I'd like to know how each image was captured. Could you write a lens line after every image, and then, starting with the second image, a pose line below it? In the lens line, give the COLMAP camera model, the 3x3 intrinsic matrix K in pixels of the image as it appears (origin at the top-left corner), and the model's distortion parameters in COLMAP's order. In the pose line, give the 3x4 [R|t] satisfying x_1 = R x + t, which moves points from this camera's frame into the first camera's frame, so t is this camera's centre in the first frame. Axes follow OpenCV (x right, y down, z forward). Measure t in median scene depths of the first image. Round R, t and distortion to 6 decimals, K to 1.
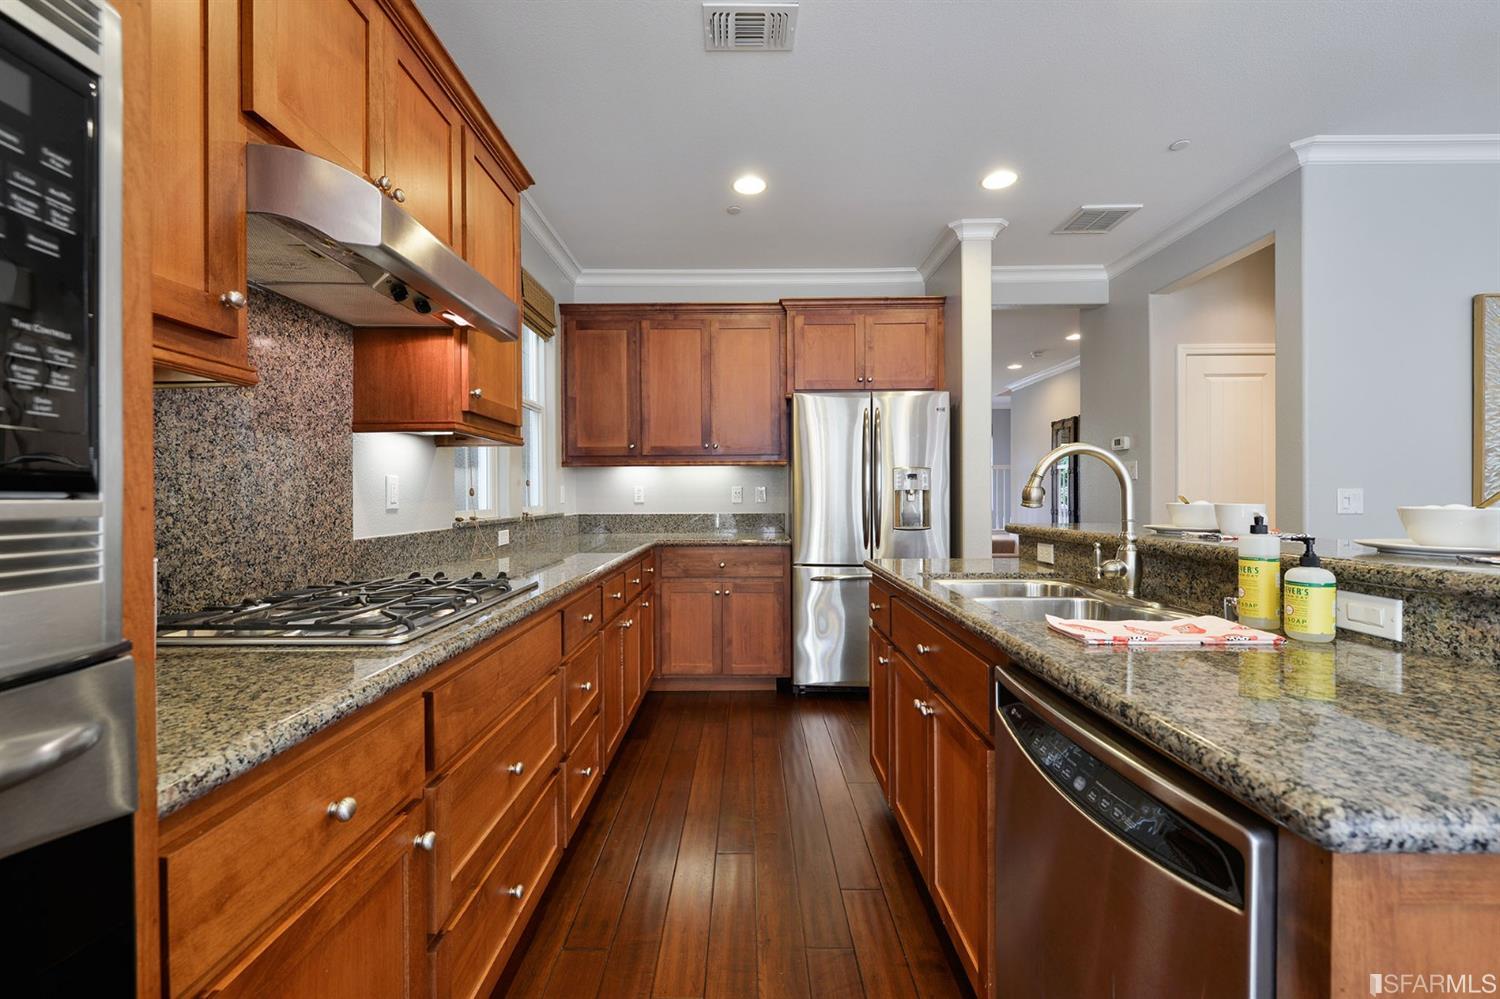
lens RADIAL K [[616.7, 0, 743.5], [0, 616.7, 499.6], [0, 0, 1]] dist [-0.001012, -0.000288]
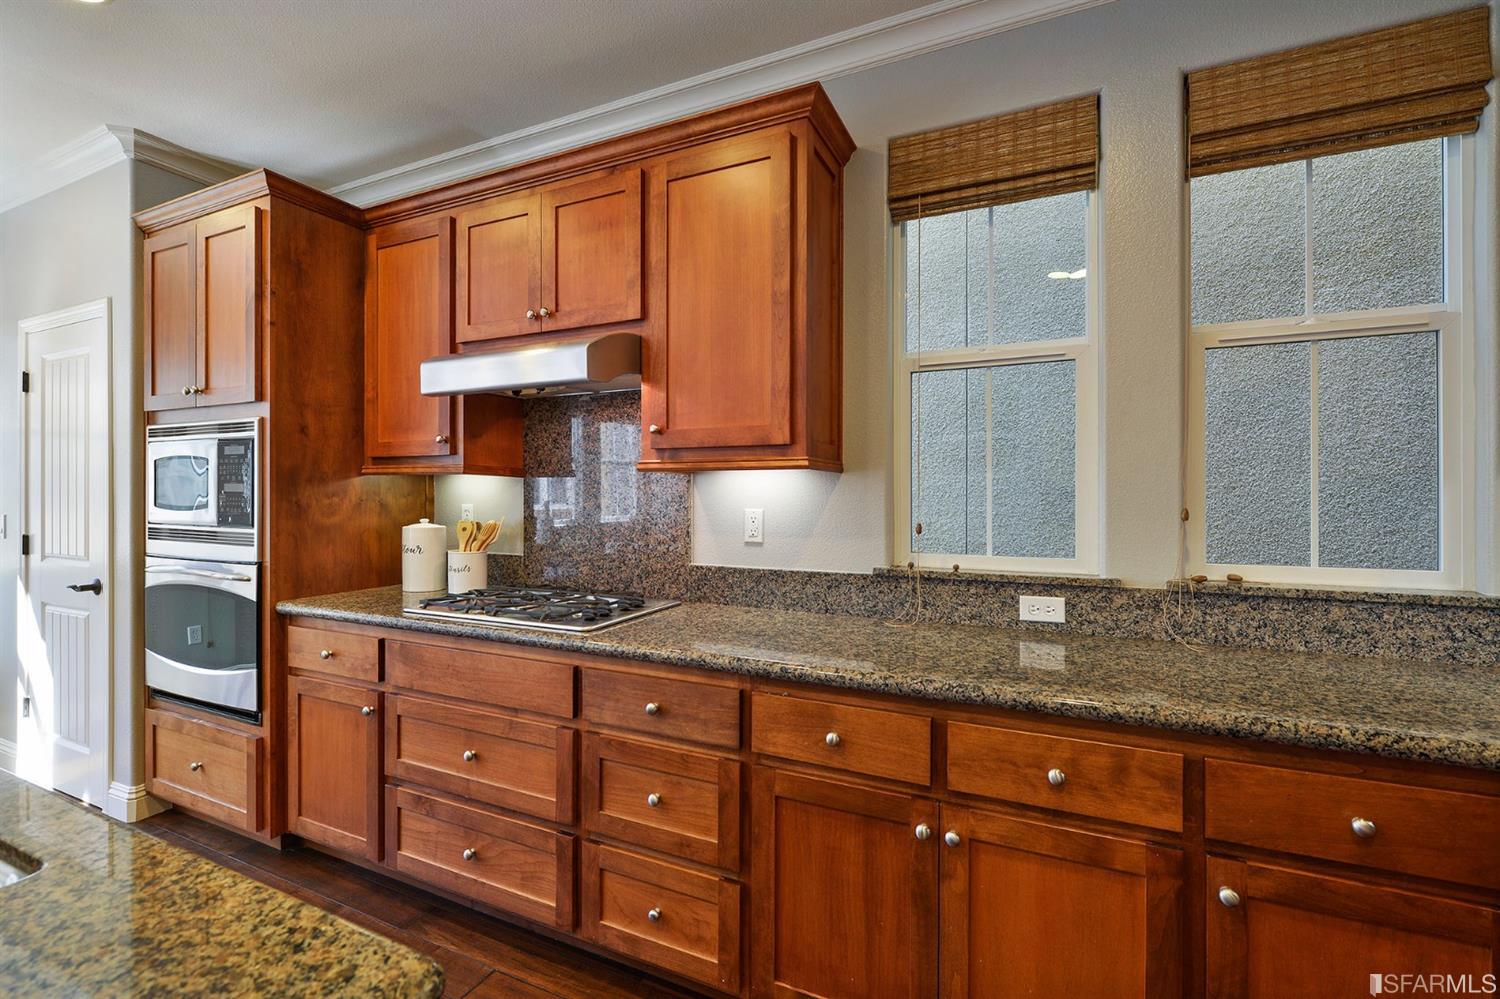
lens RADIAL K [[683.7, 0, 748.6], [0, 683.7, 497.0], [0, 0, 1]] dist [0.004365, 0.000209]
pose [[-0.435235, 0.003114, -0.900312, 0.349747], [-0.007481, 0.999947, 0.007075, -0.052687], [0.900286, 0.009814, -0.435188, 1.171379]]
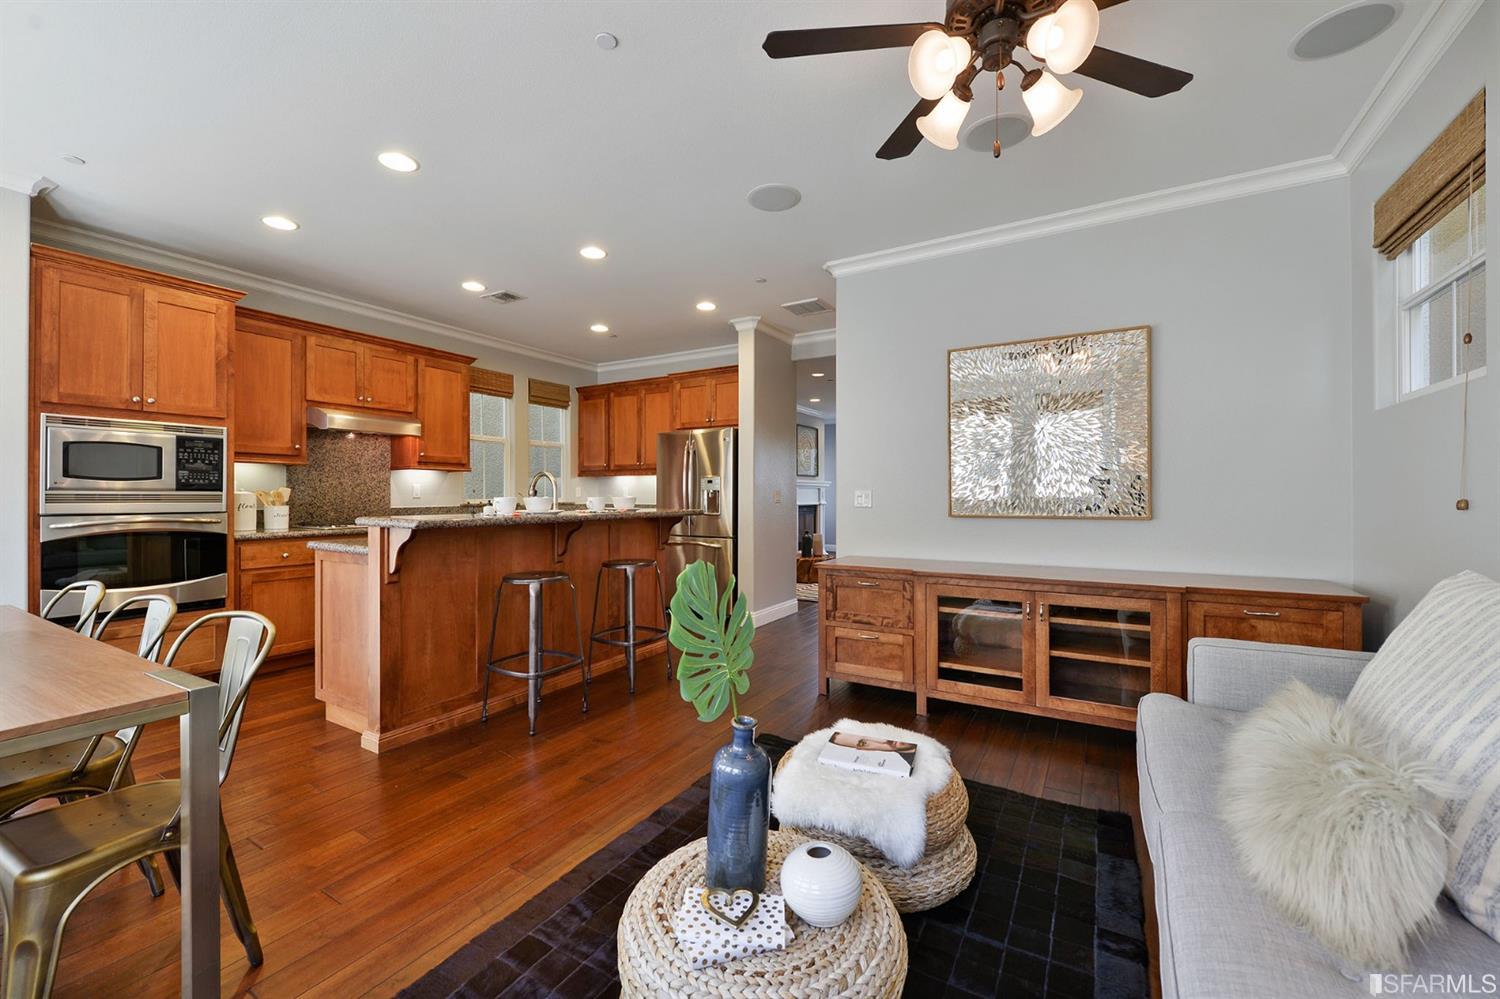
lens RADIAL K [[598.6, 0, 754.2], [0, 598.6, 492.0], [0, 0, 1]] dist [-0.002652, 0.000038]
pose [[0.867991, 0.003432, -0.496568, 1.559179], [-0.008151, 0.999940, -0.007337, 0.000367], [0.496513, 0.010416, 0.867967, -0.405349]]
